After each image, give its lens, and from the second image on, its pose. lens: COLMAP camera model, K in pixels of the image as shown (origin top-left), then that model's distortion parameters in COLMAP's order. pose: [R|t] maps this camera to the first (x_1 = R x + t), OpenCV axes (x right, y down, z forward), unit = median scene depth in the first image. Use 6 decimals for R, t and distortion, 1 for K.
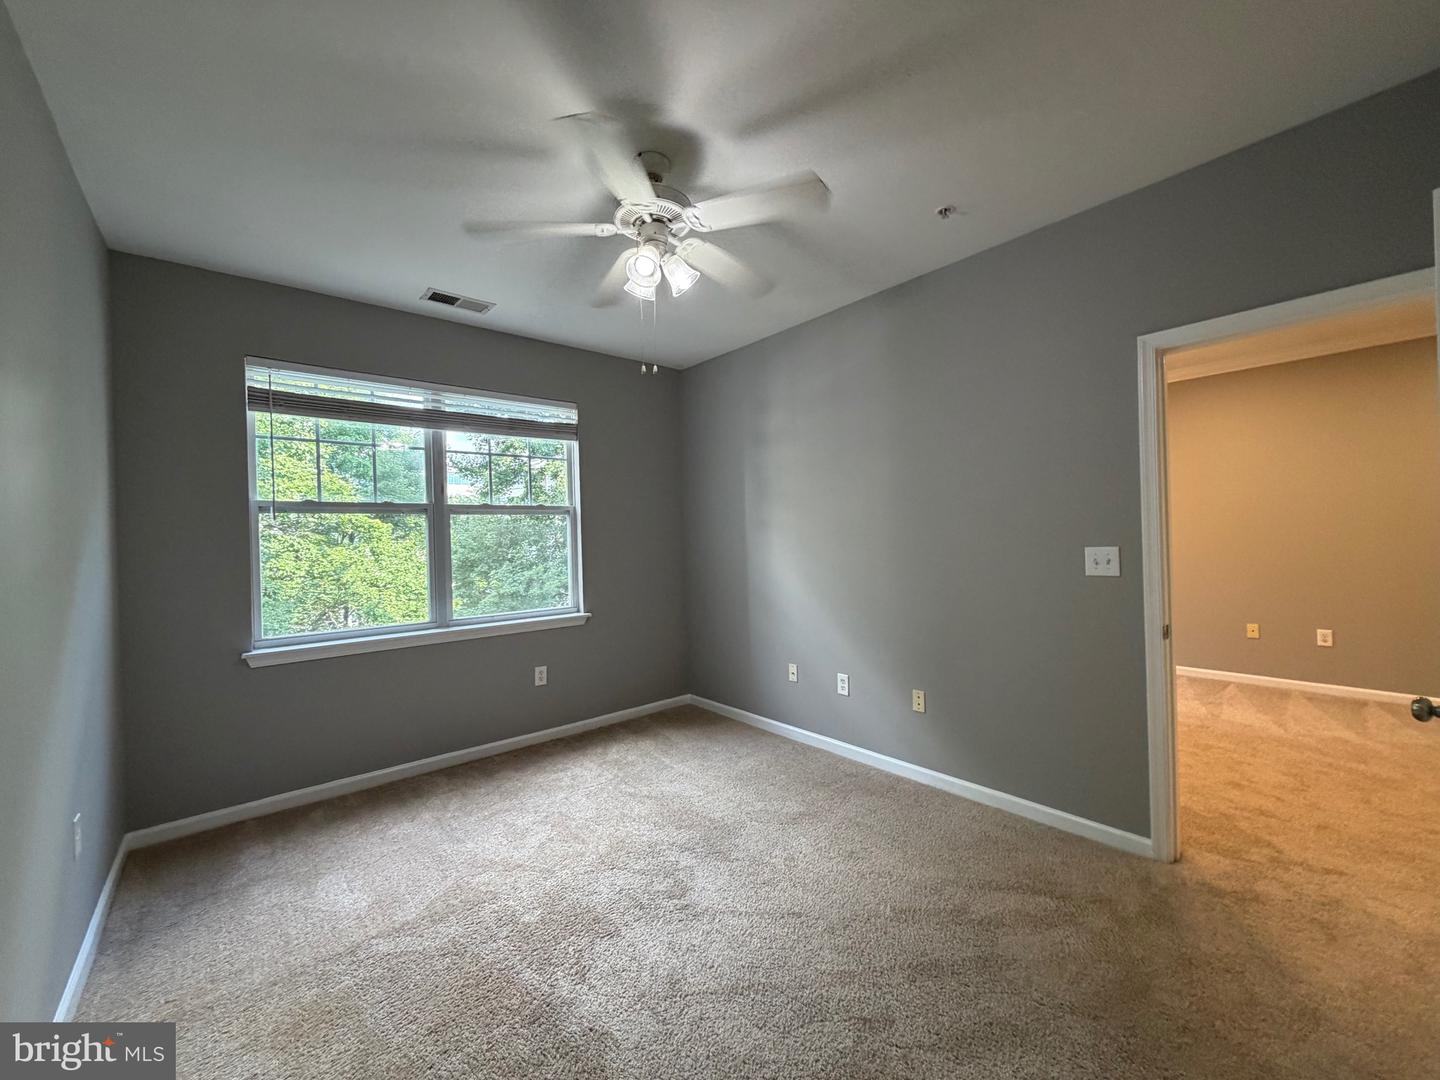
lens RADIAL K [[573.4, 0, 723.0], [0, 573.4, 540.1], [0, 0, 1]] dist [-0.002267, 0.004003]
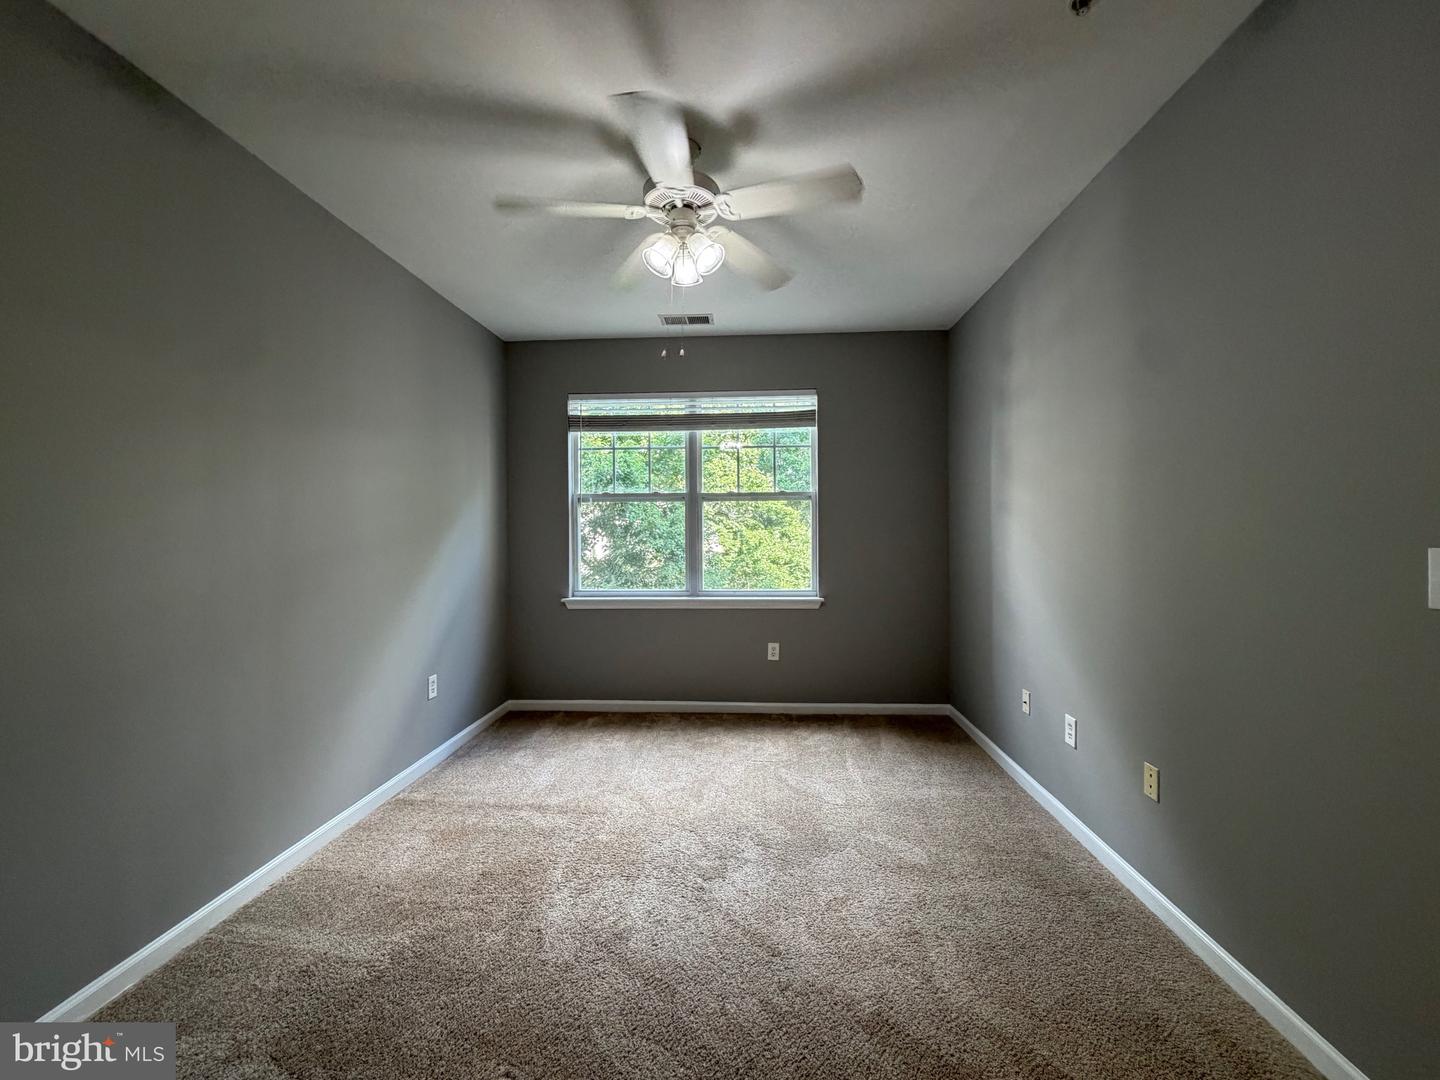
lens RADIAL K [[573.4, 0, 723.0], [0, 573.4, 540.1], [0, 0, 1]] dist [-0.002267, 0.004003]
pose [[0.719213, 0.029967, -0.694143, 0.412256], [-0.013869, 0.999490, 0.028780, 0.000294], [0.694651, -0.011072, 0.719262, 0.201158]]
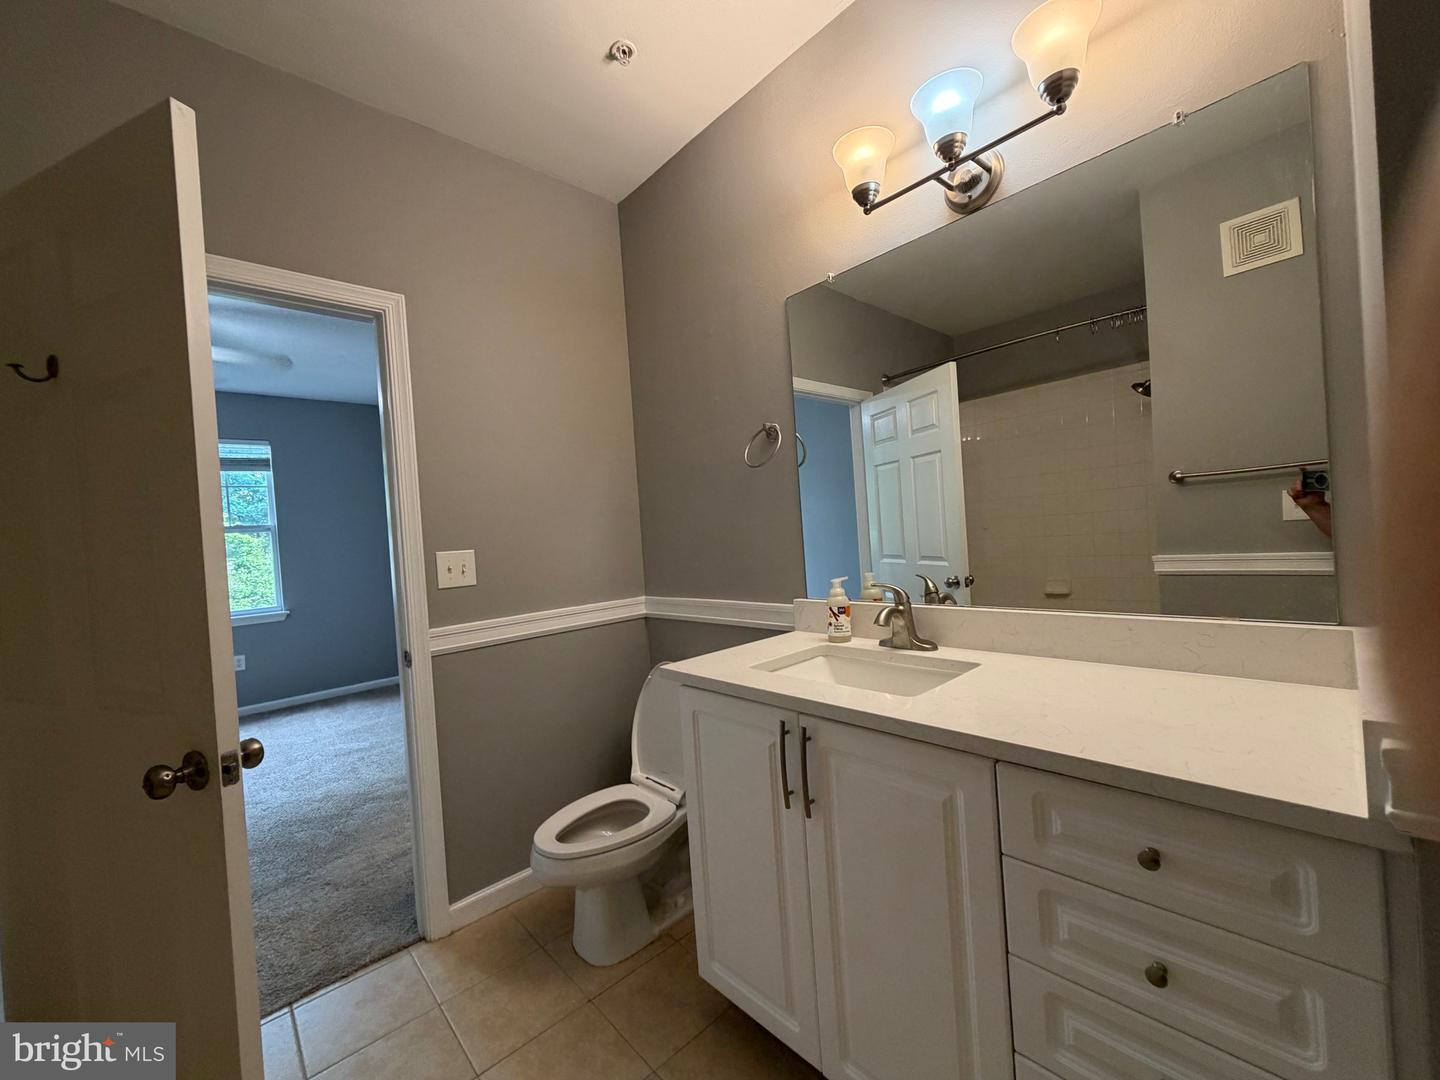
lens RADIAL K [[573.4, 0, 723.0], [0, 573.4, 540.1], [0, 0, 1]] dist [-0.002267, 0.004003]
pose [[0.998272, -0.042940, 0.040108, 0.813570], [0.042586, 0.999046, 0.009645, 0.005081], [-0.040484, -0.007920, 0.999149, -0.330218]]
